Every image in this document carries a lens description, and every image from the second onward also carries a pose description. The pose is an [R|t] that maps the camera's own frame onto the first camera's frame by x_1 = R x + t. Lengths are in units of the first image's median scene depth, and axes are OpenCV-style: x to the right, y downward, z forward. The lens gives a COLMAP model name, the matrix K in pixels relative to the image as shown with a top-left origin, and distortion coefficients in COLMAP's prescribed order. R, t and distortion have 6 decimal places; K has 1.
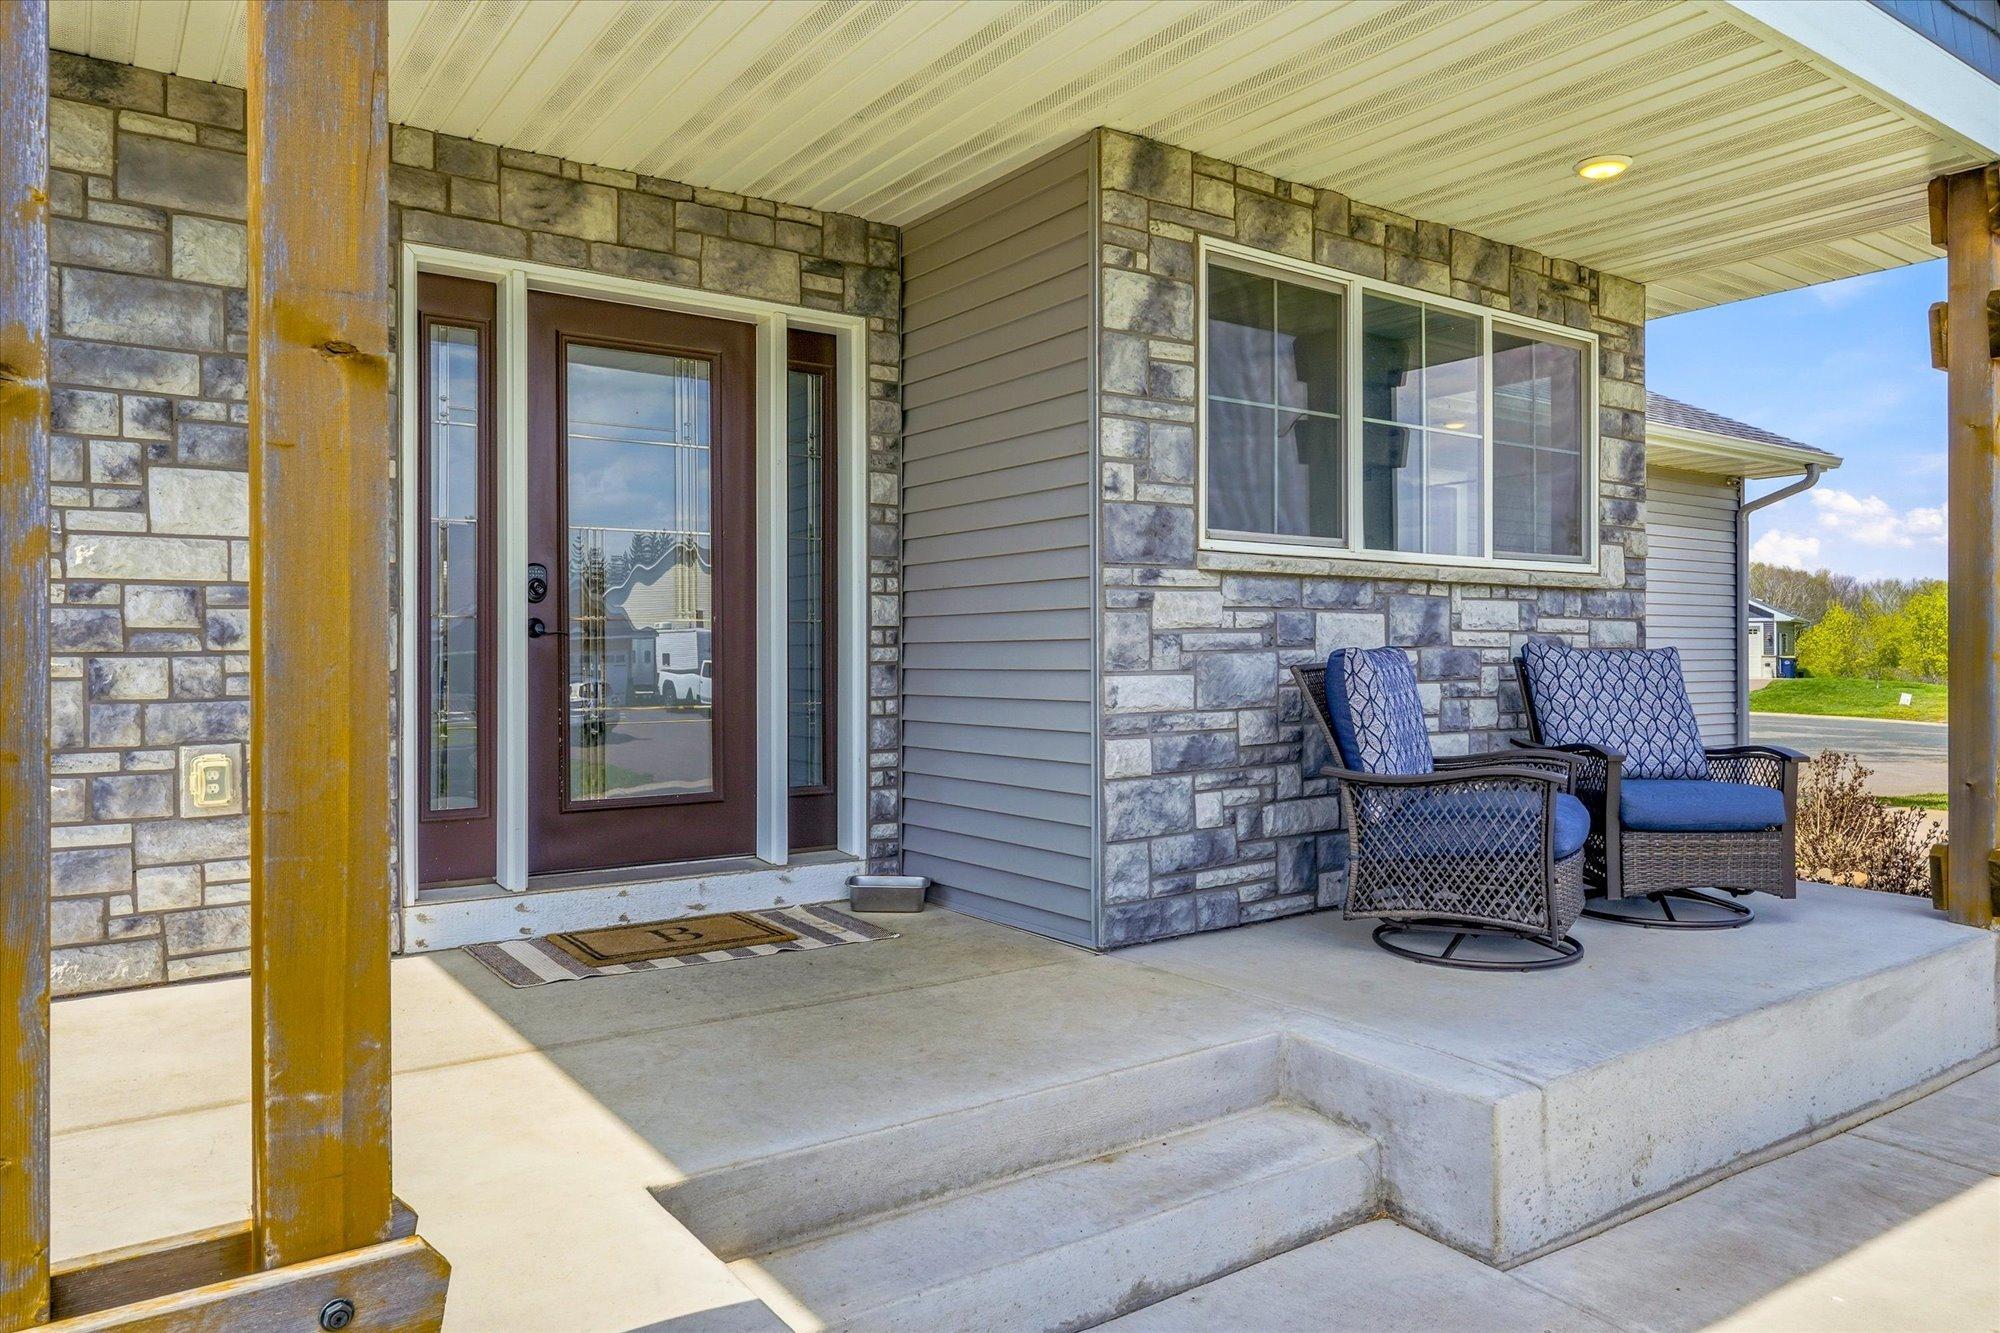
lens RADIAL K [[1334.4, 0, 999.8], [0, 1334.4, 649.4], [0, 0, 1]] dist [-0.002339, 0.001187]
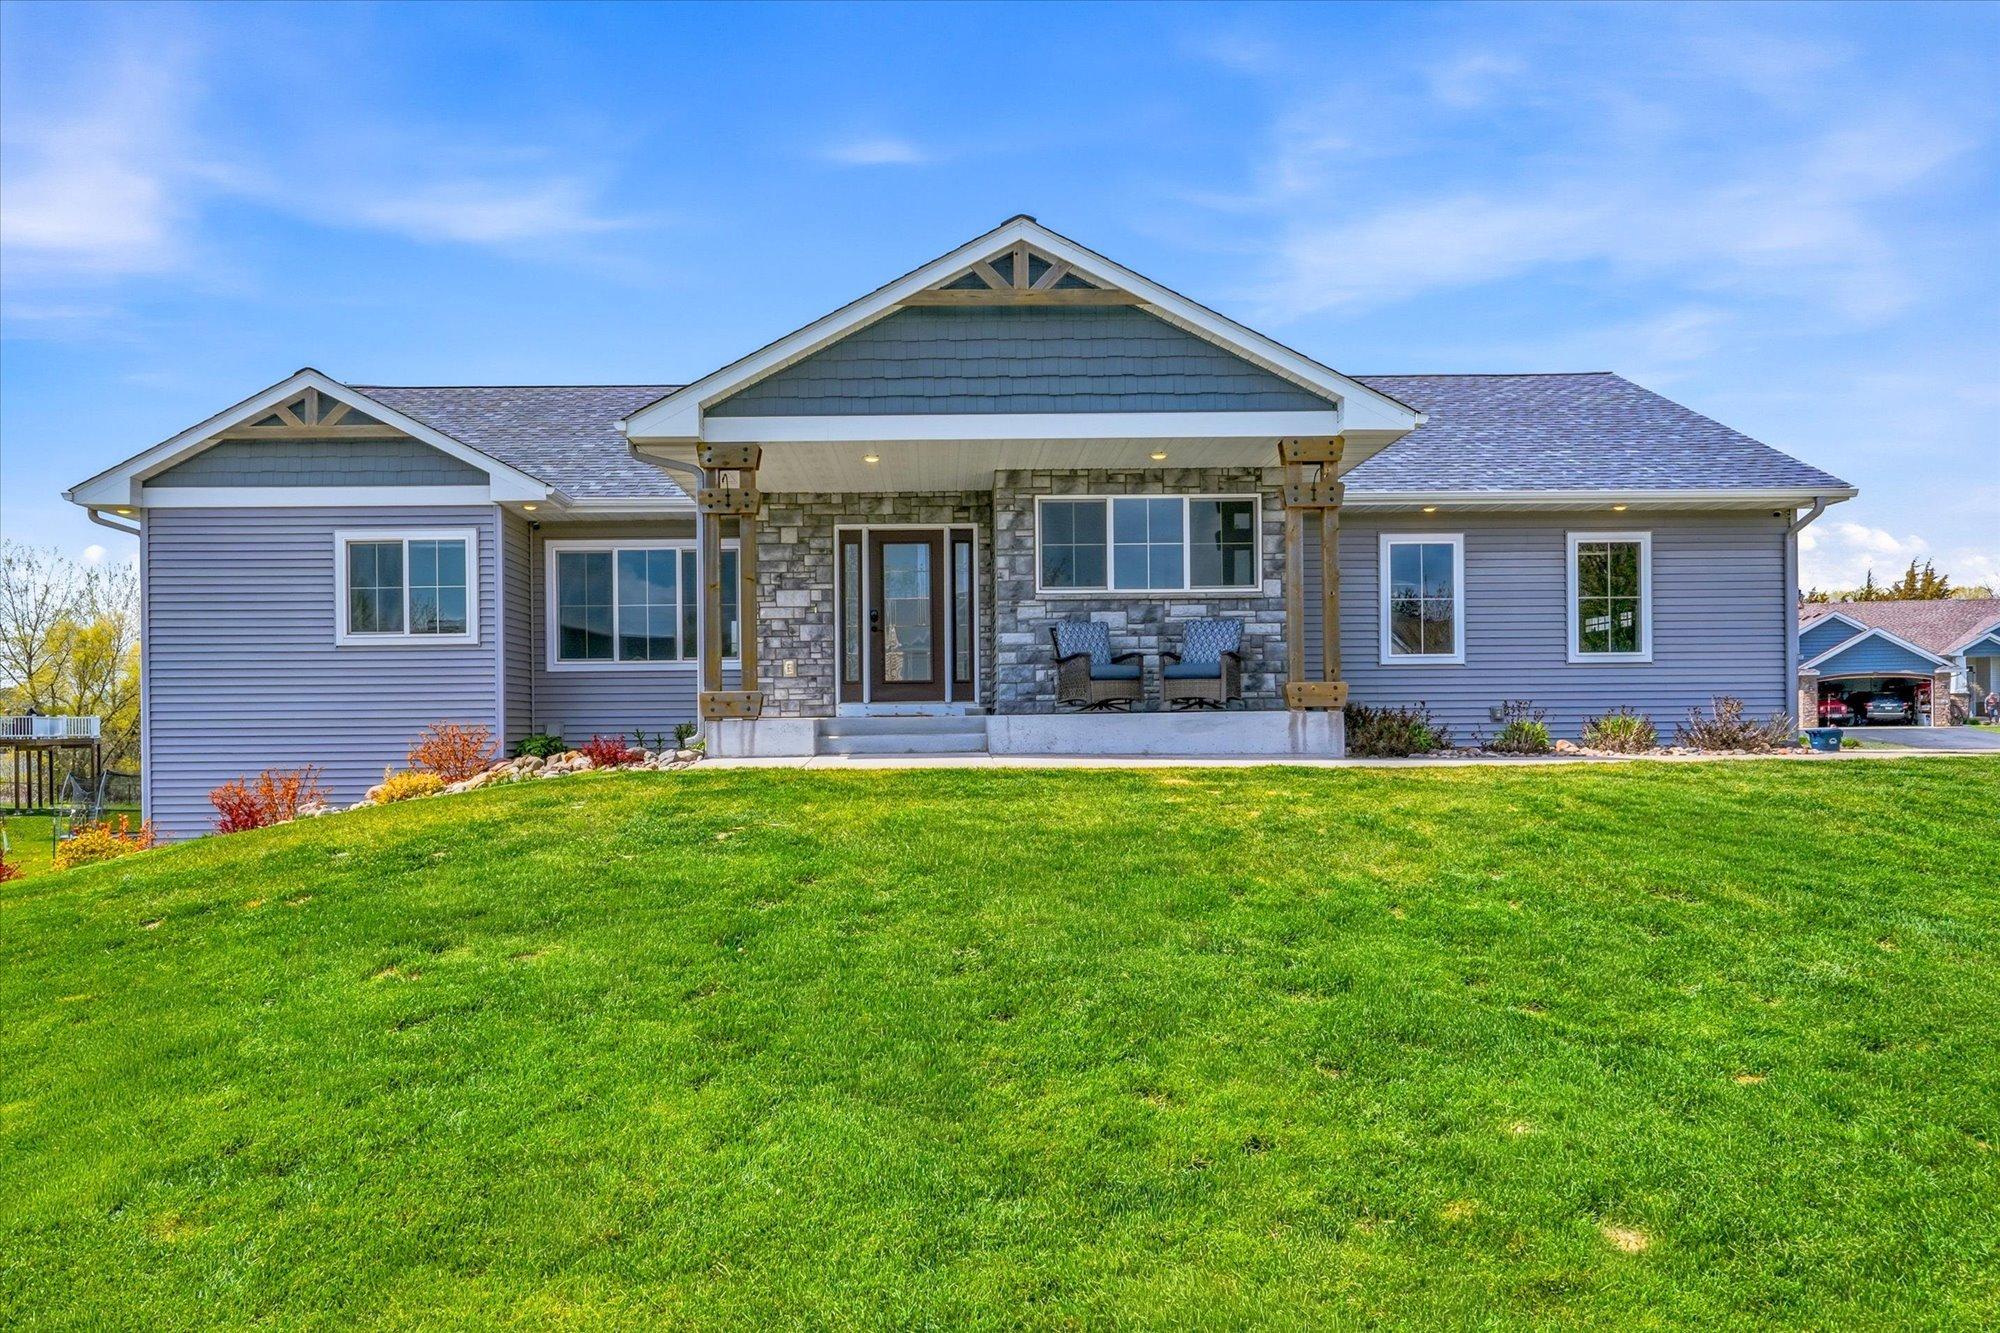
lens RADIAL K [[1510.2, 0, 973.4], [0, 1510.2, 723.9], [0, 0, 1]] dist [0.003451, 0.000401]
pose [[0.819820, -0.014378, -0.572440, 2.092549], [0.010269, 0.999893, -0.010407, 0.272651], [0.572529, 0.002653, 0.819880, -2.047178]]
